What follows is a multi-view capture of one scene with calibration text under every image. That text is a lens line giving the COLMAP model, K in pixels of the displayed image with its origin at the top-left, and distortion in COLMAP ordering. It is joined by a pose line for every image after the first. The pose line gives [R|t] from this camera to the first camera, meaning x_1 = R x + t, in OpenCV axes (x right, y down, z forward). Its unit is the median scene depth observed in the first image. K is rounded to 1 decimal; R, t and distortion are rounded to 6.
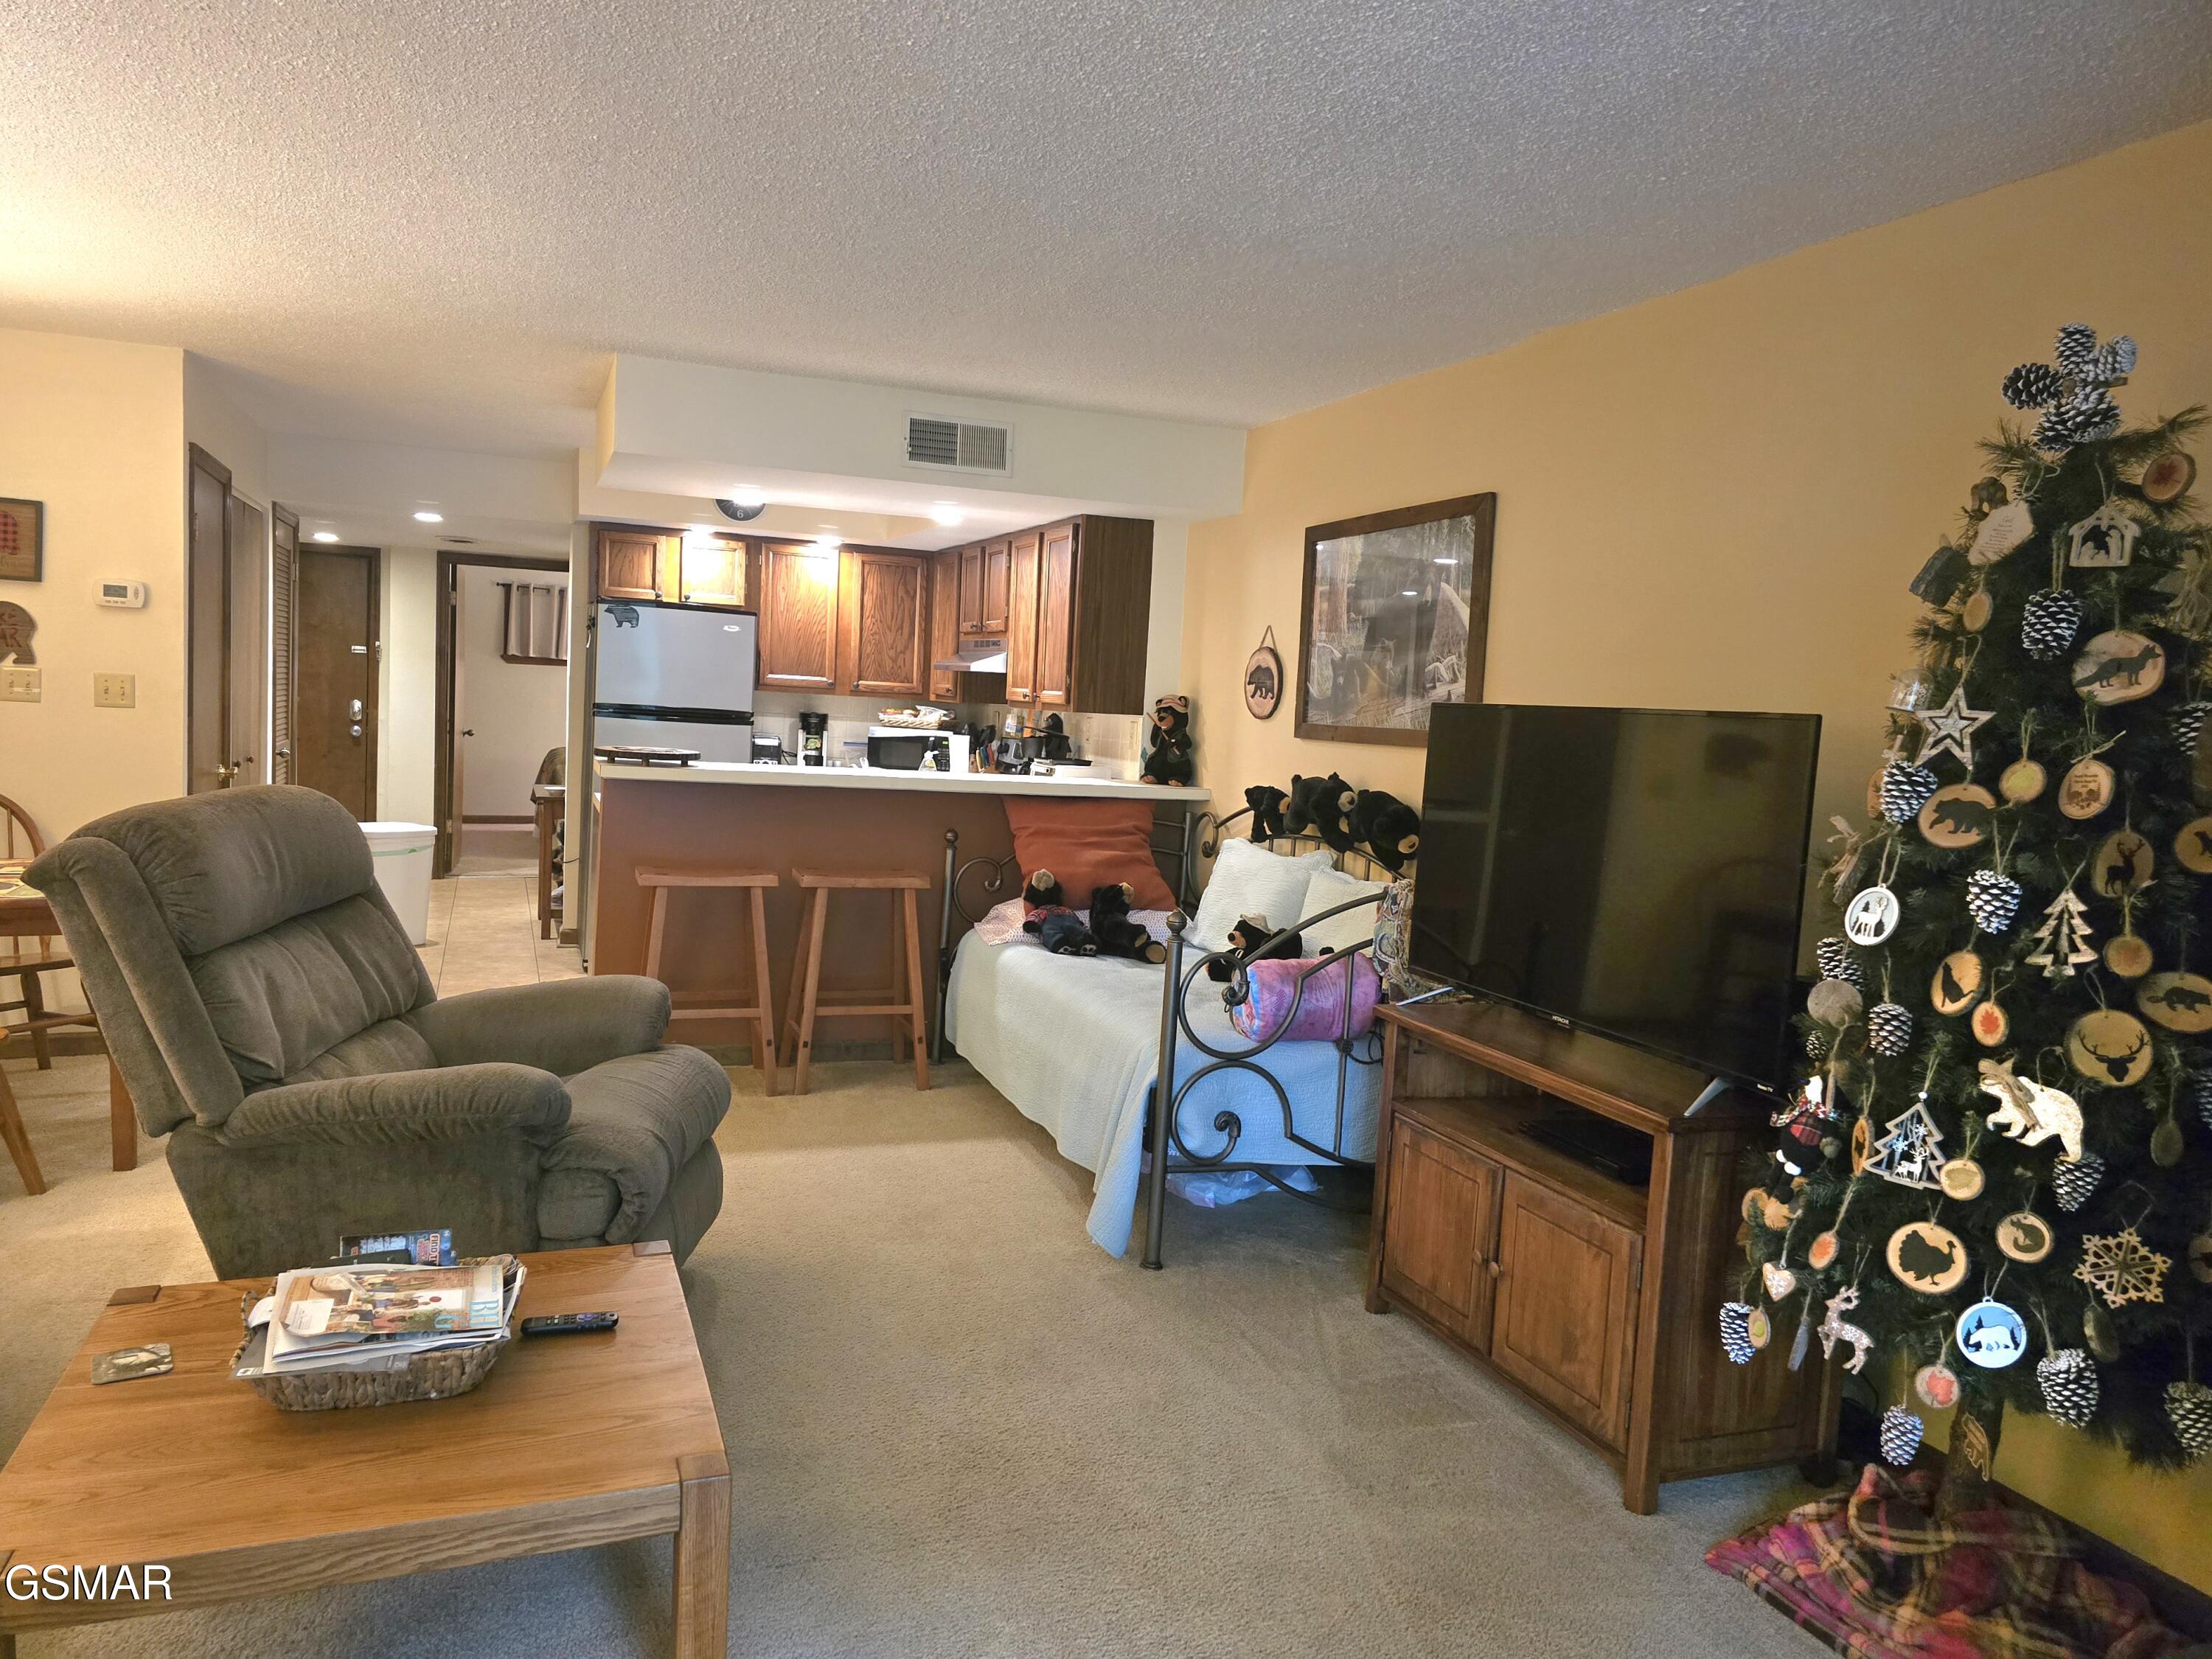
lens RADIAL K [[1506.2, 0, 1094.3], [0, 1506.2, 823.3], [0, 0, 1]] dist [0.103297, -0.133940]
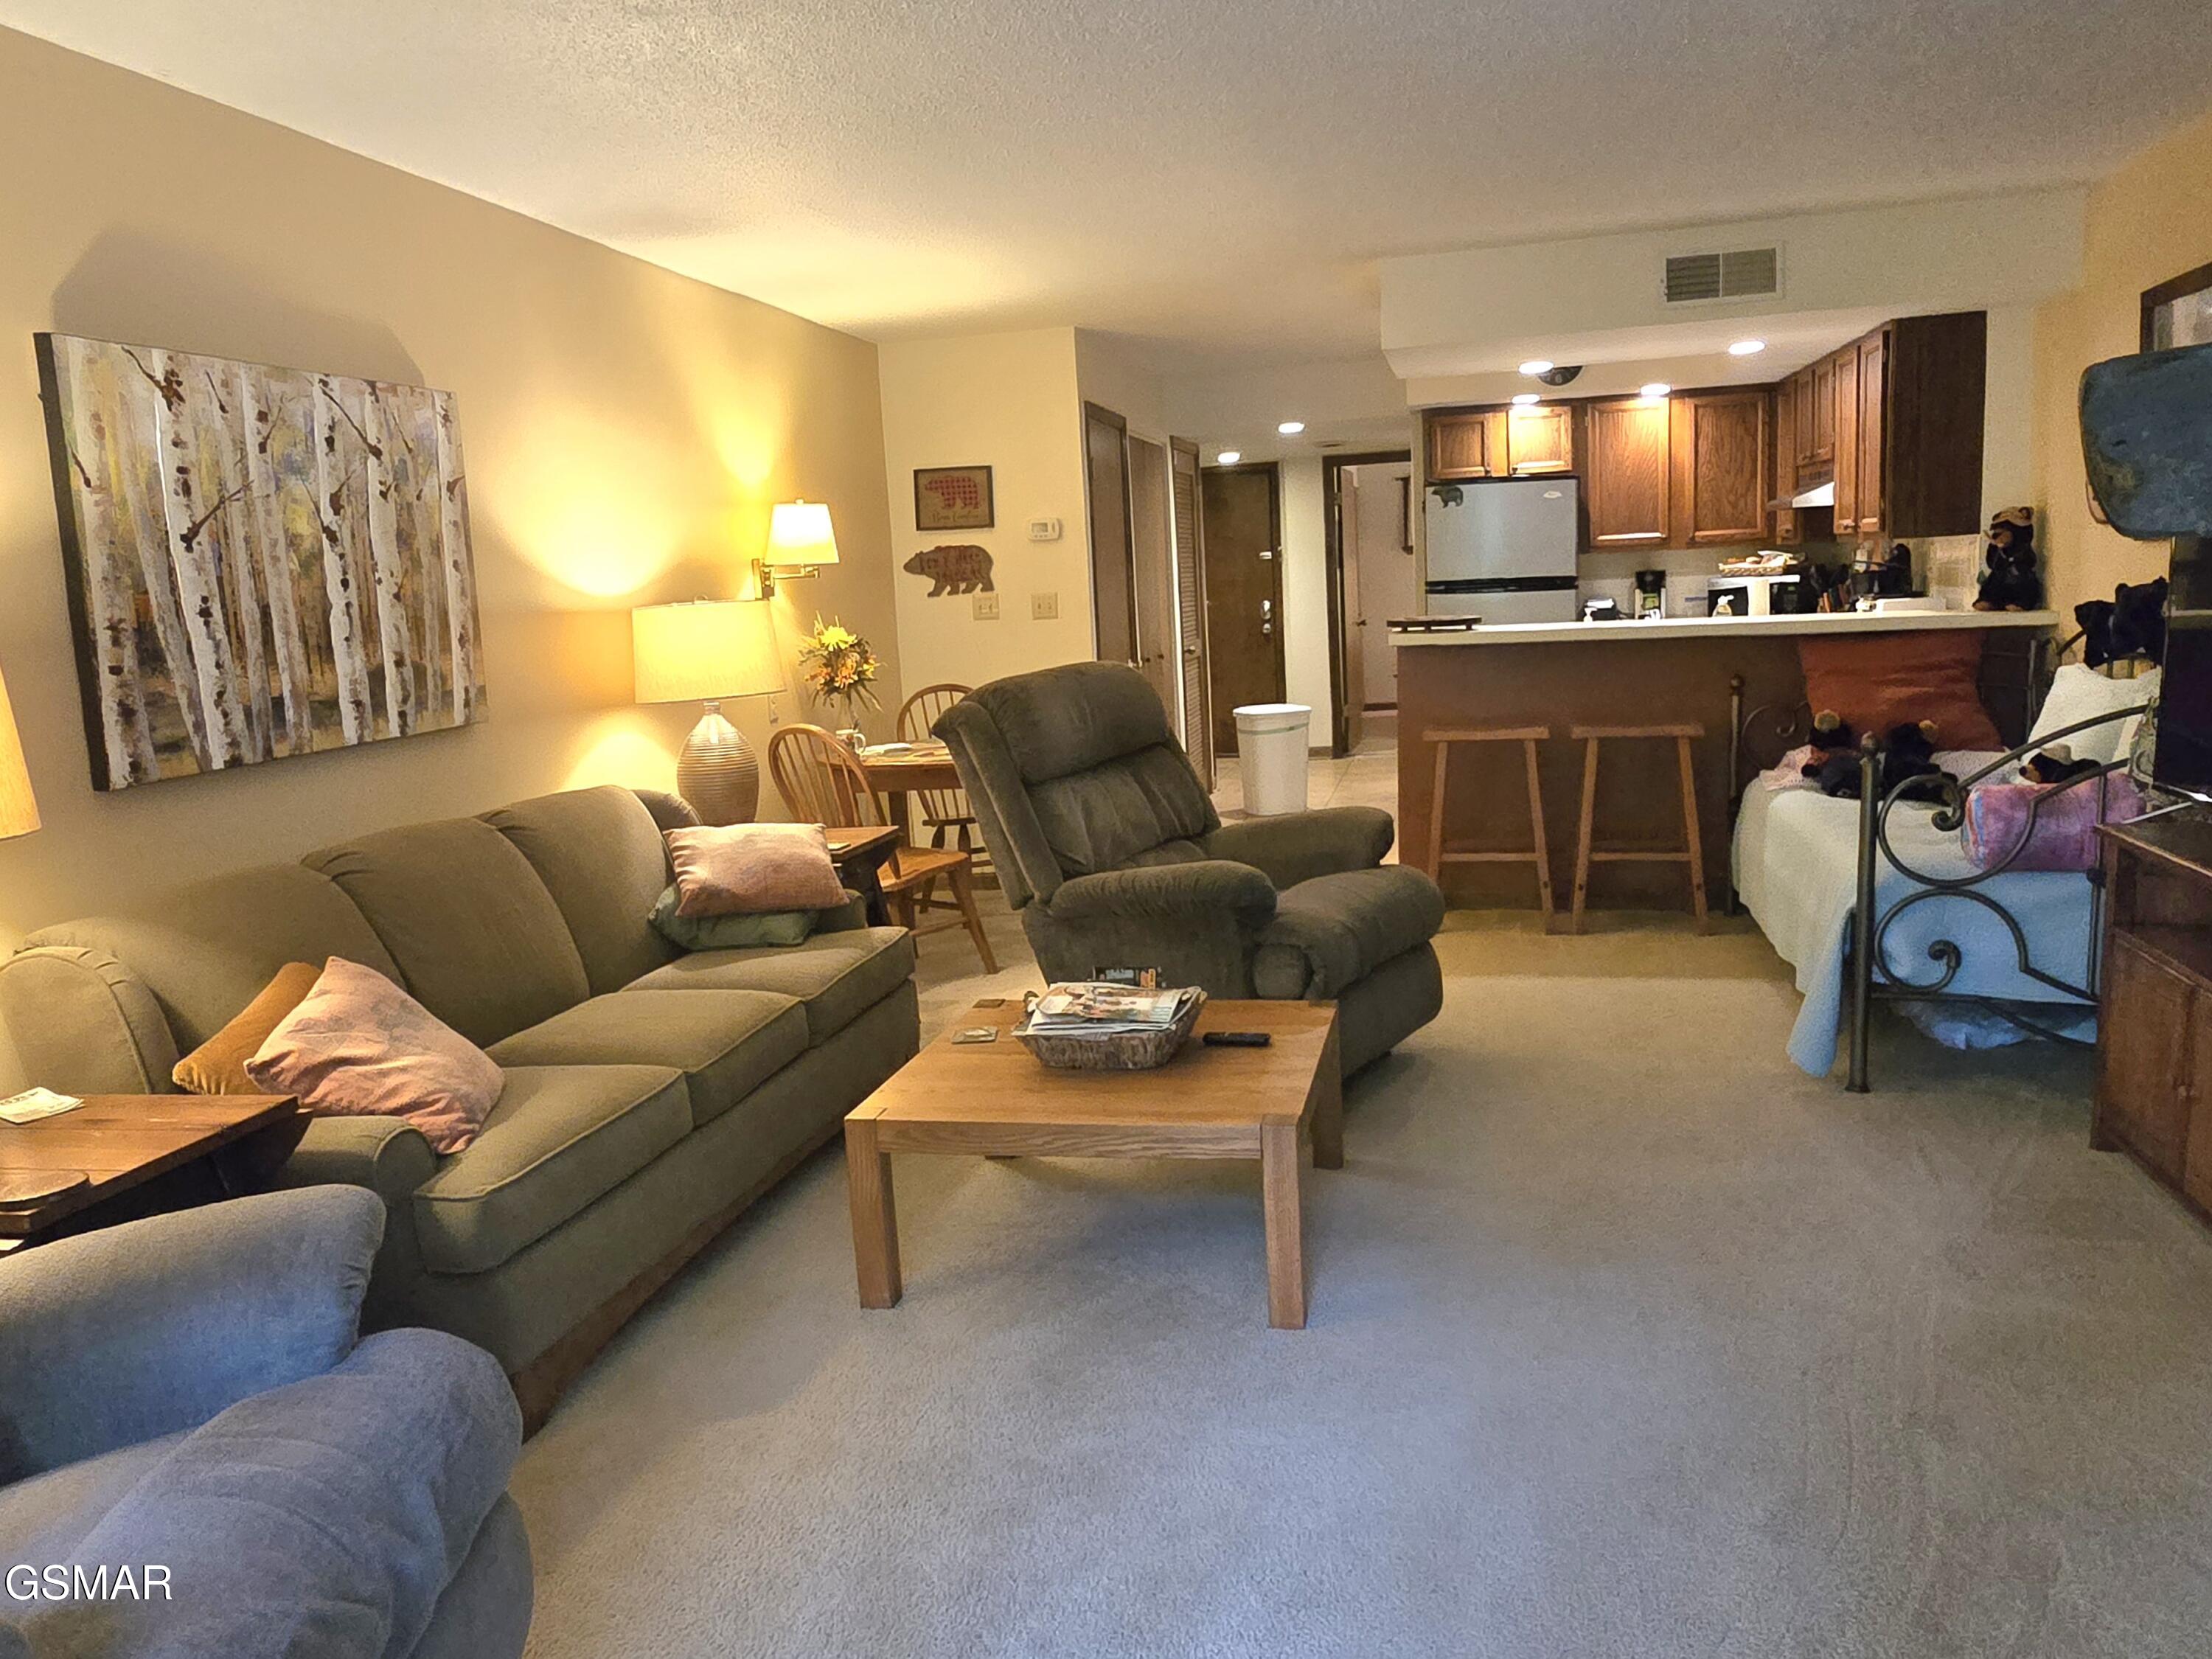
lens RADIAL K [[1618.4, 0, 1110.5], [0, 1618.4, 834.3], [0, 0, 1]] dist [-0.013051, 0.041242]
pose [[0.827841, -0.007654, -0.560911, 0.163161], [0.049529, 0.996999, 0.059495, 0.025713], [0.558772, -0.077034, 0.825736, -0.100012]]
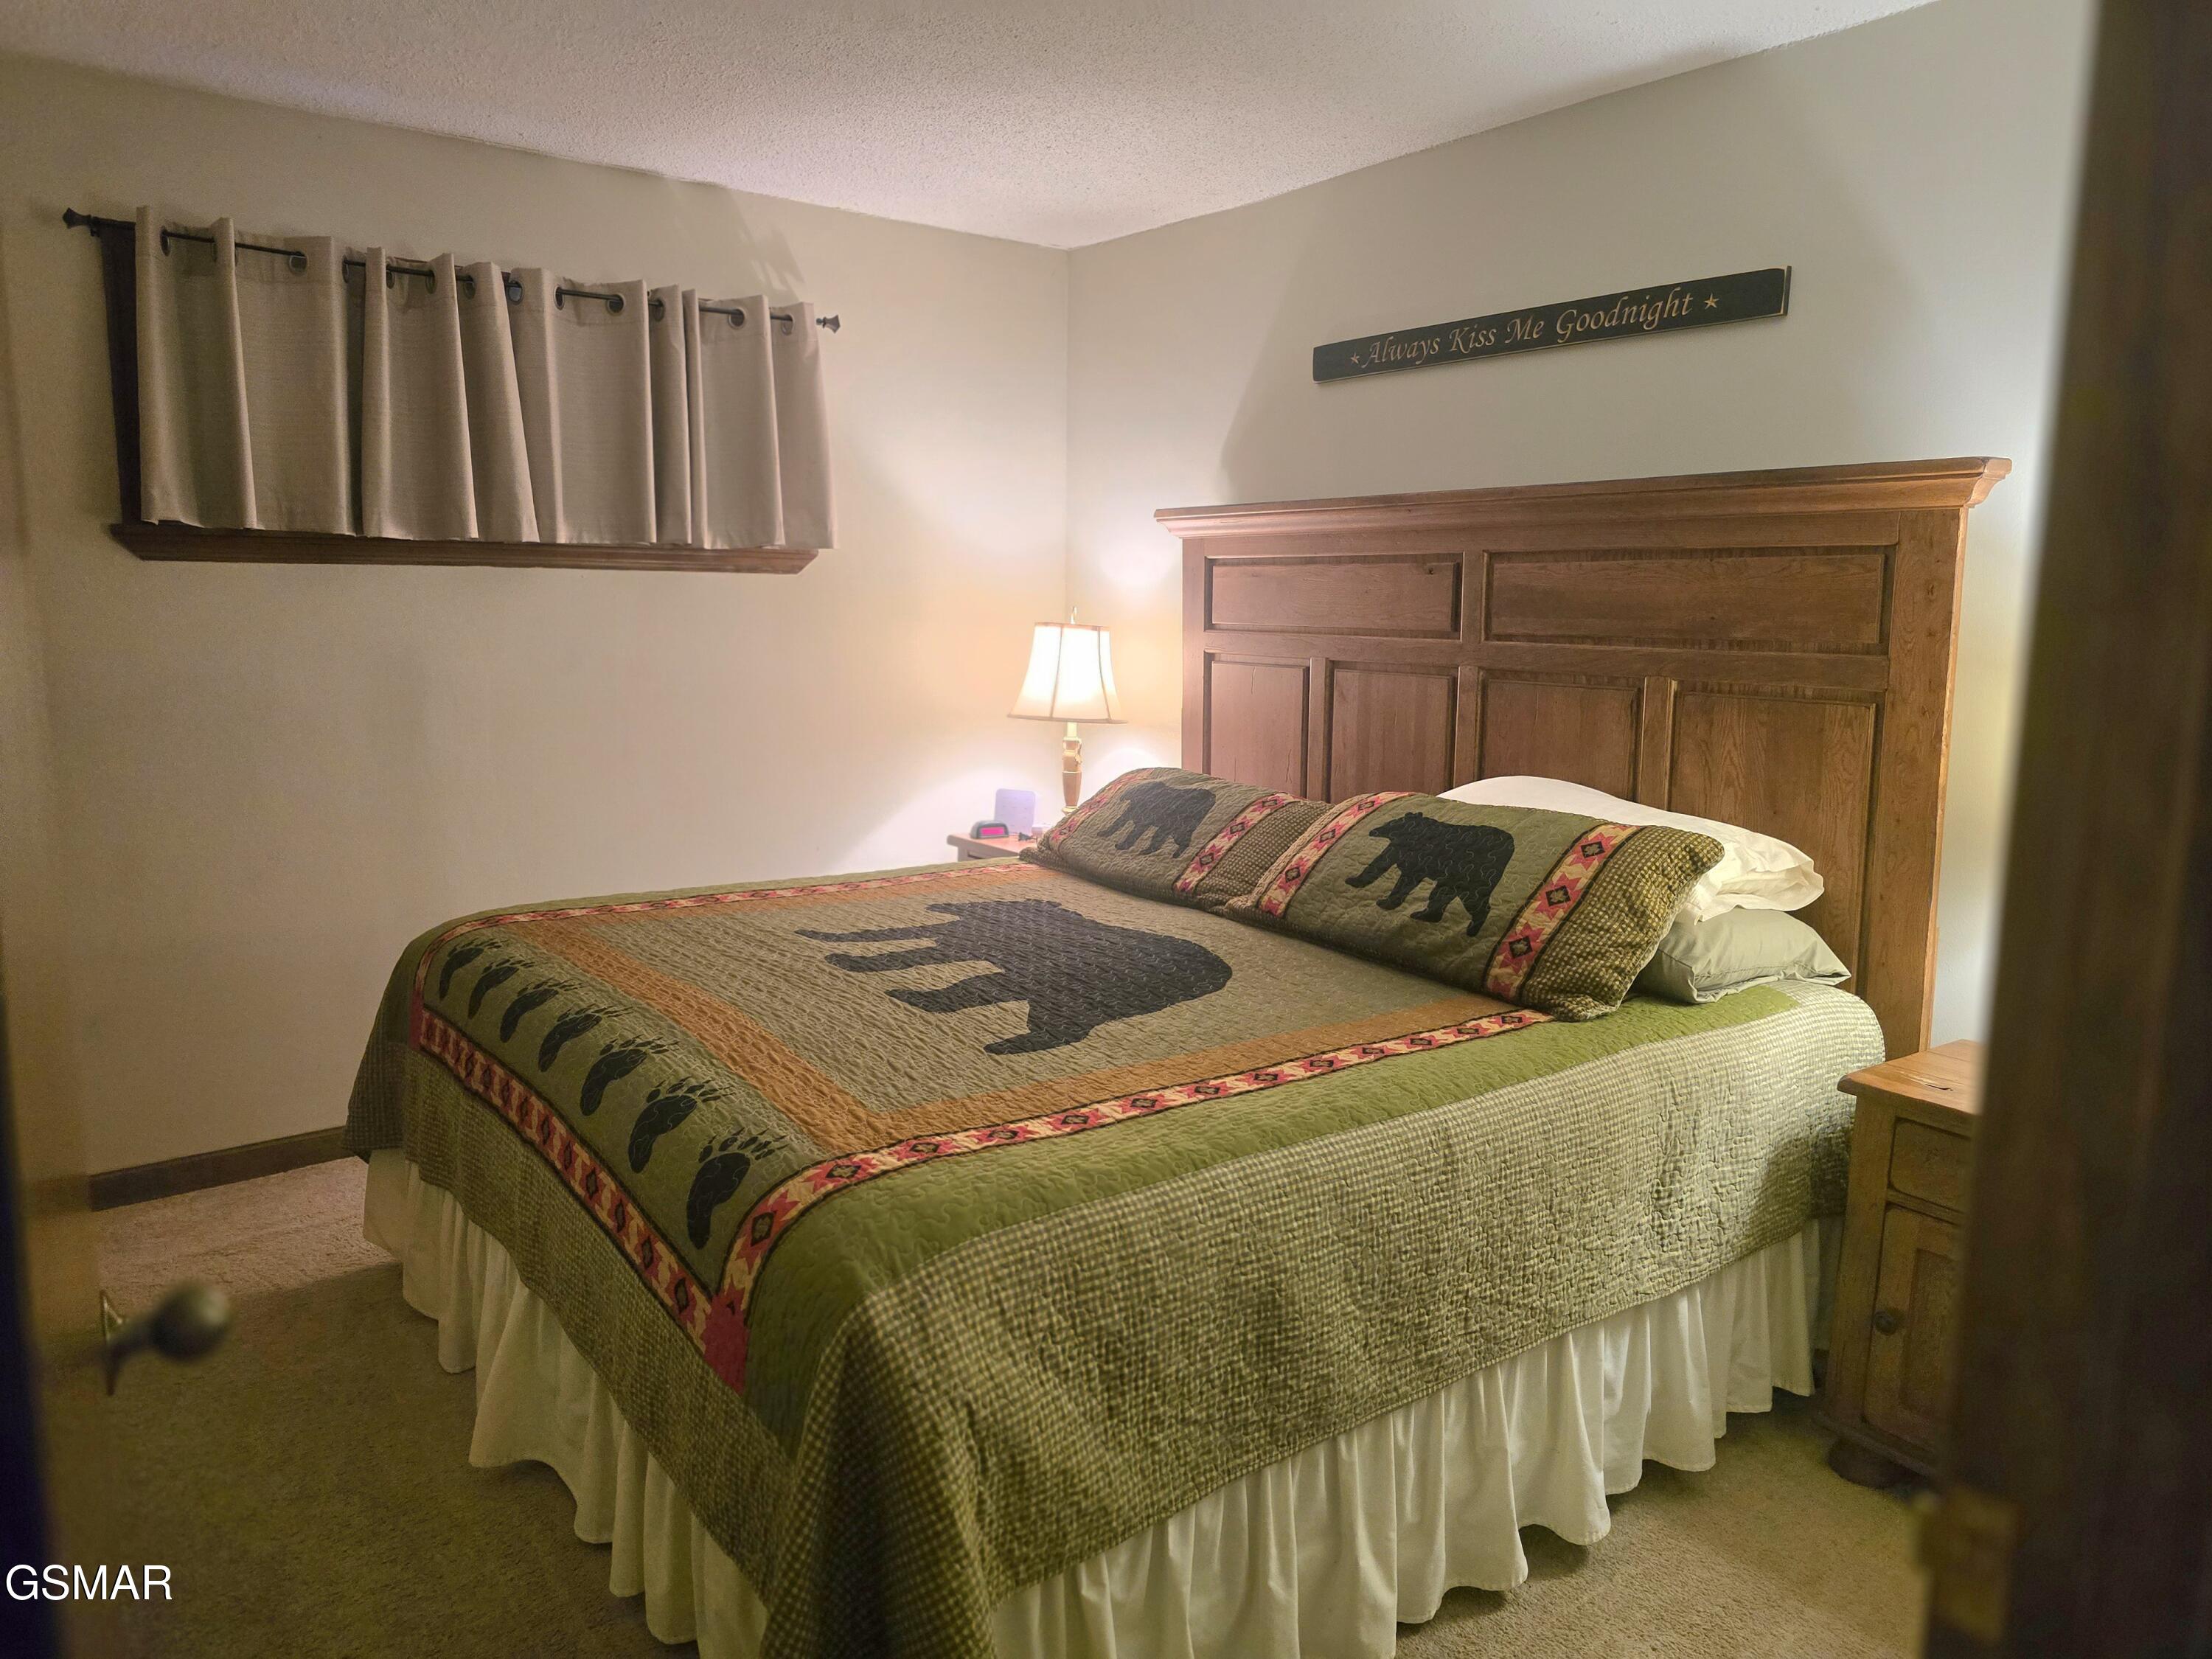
lens RADIAL K [[1495.3, 0, 1134.9], [0, 1495.3, 823.1], [0, 0, 1]] dist [0.071705, -0.056723]
pose [[0.962695, -0.074856, 0.260029, -0.754594], [0.055422, 0.995148, 0.081295, -0.184771], [-0.264853, -0.063851, 0.962173, 1.813211]]
